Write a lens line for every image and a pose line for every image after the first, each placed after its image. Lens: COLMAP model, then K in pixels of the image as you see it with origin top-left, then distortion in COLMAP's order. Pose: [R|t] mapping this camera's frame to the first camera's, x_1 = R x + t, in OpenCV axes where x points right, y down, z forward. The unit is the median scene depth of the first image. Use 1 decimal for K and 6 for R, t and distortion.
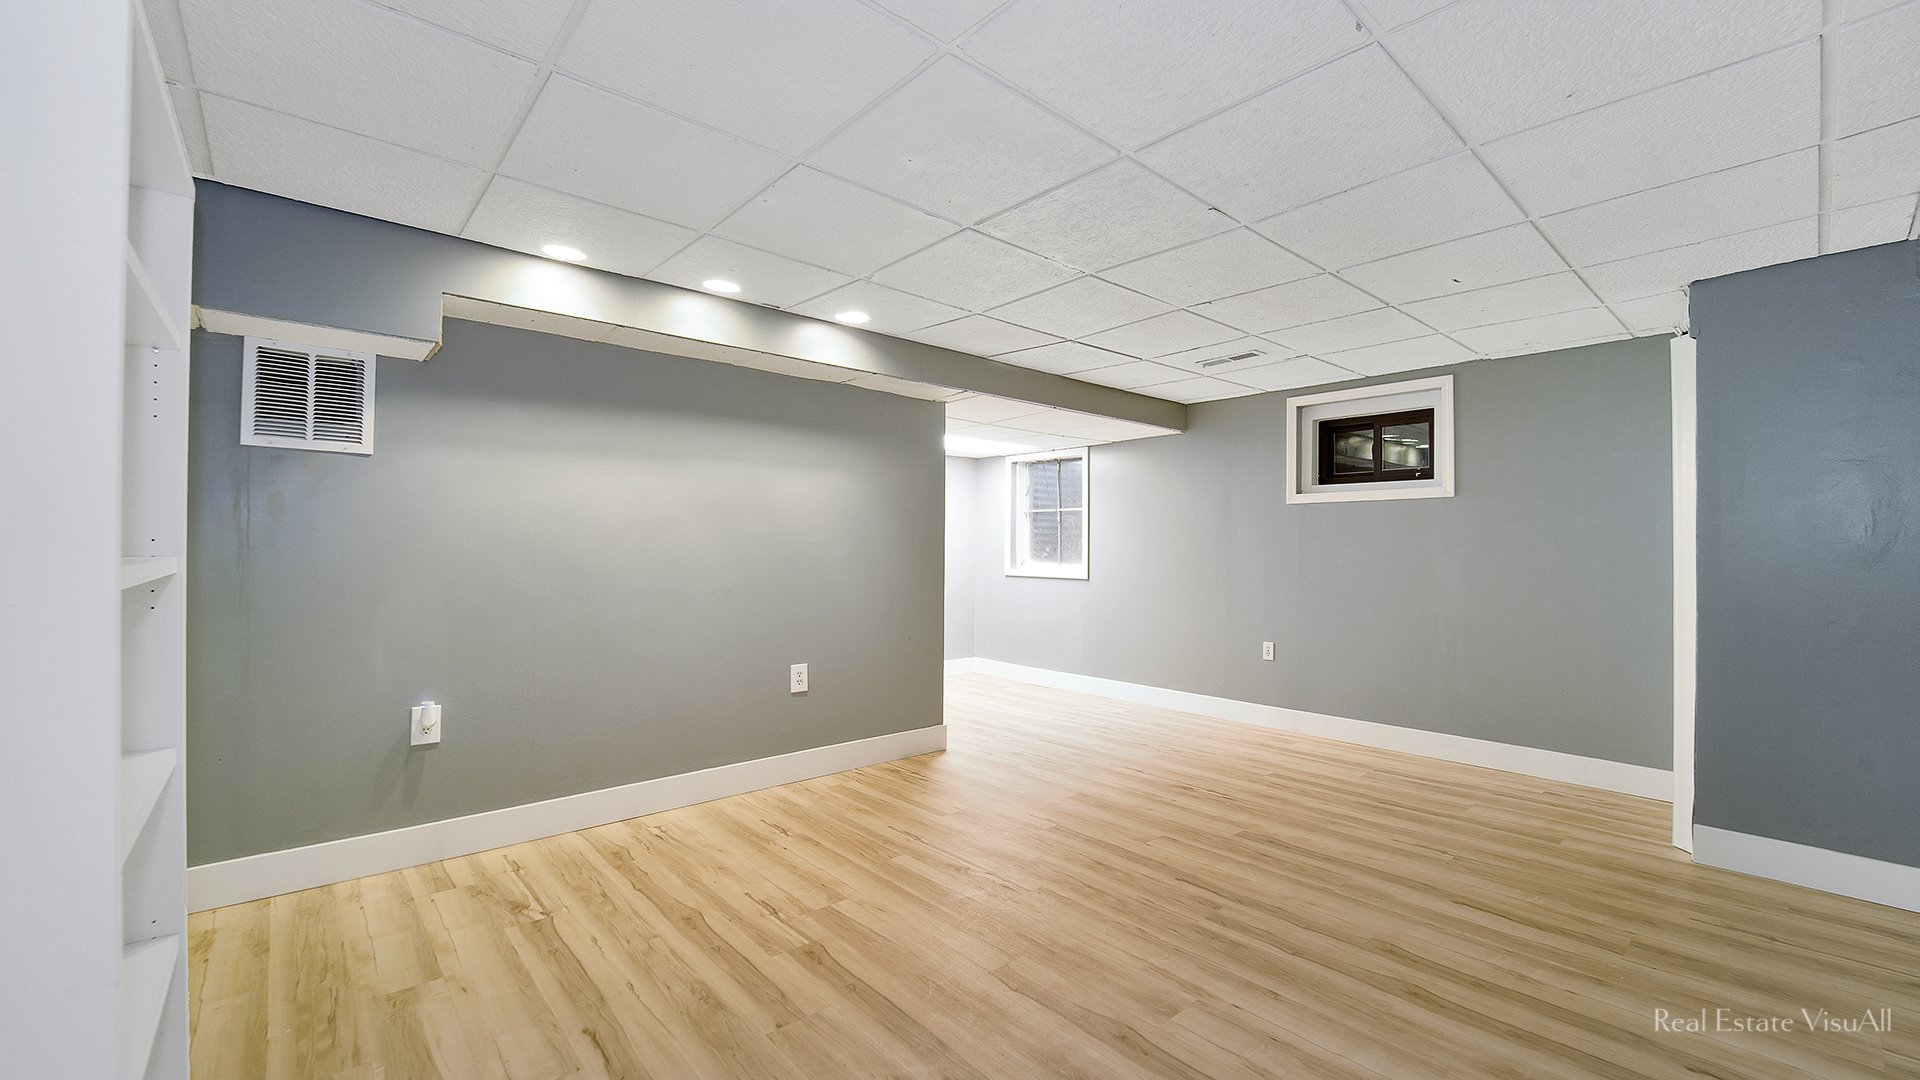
lens RADIAL K [[766.0, 0, 956.6], [0, 766.0, 540.7], [0, 0, 1]] dist [0.000716, 0.000140]
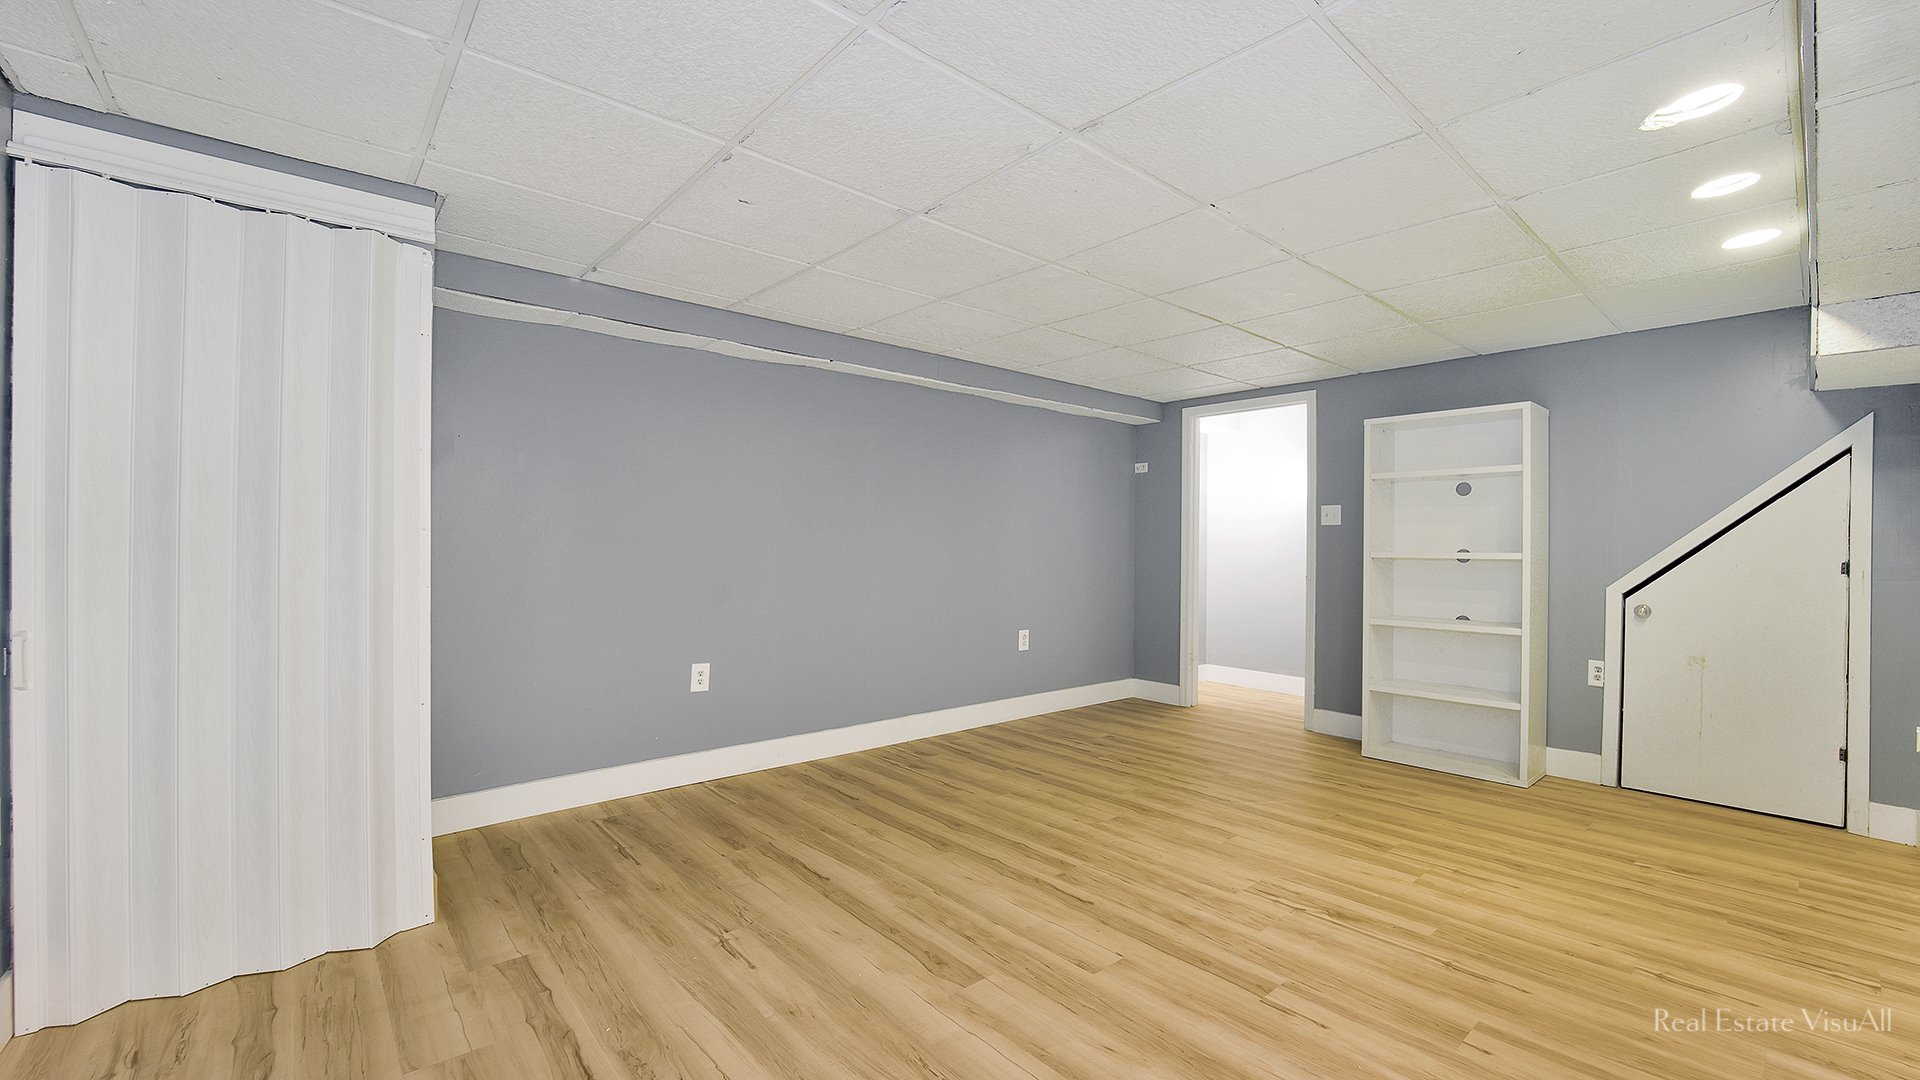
lens RADIAL K [[766.0, 0, 963.4], [0, 766.0, 542.3], [0, 0, 1]] dist [0.000716, 0.000140]
pose [[-0.999768, -0.021445, -0.002108, 0.491256], [-0.021427, 0.999735, -0.008434, 0.024506], [0.002288, -0.008387, -0.999962, 2.082917]]
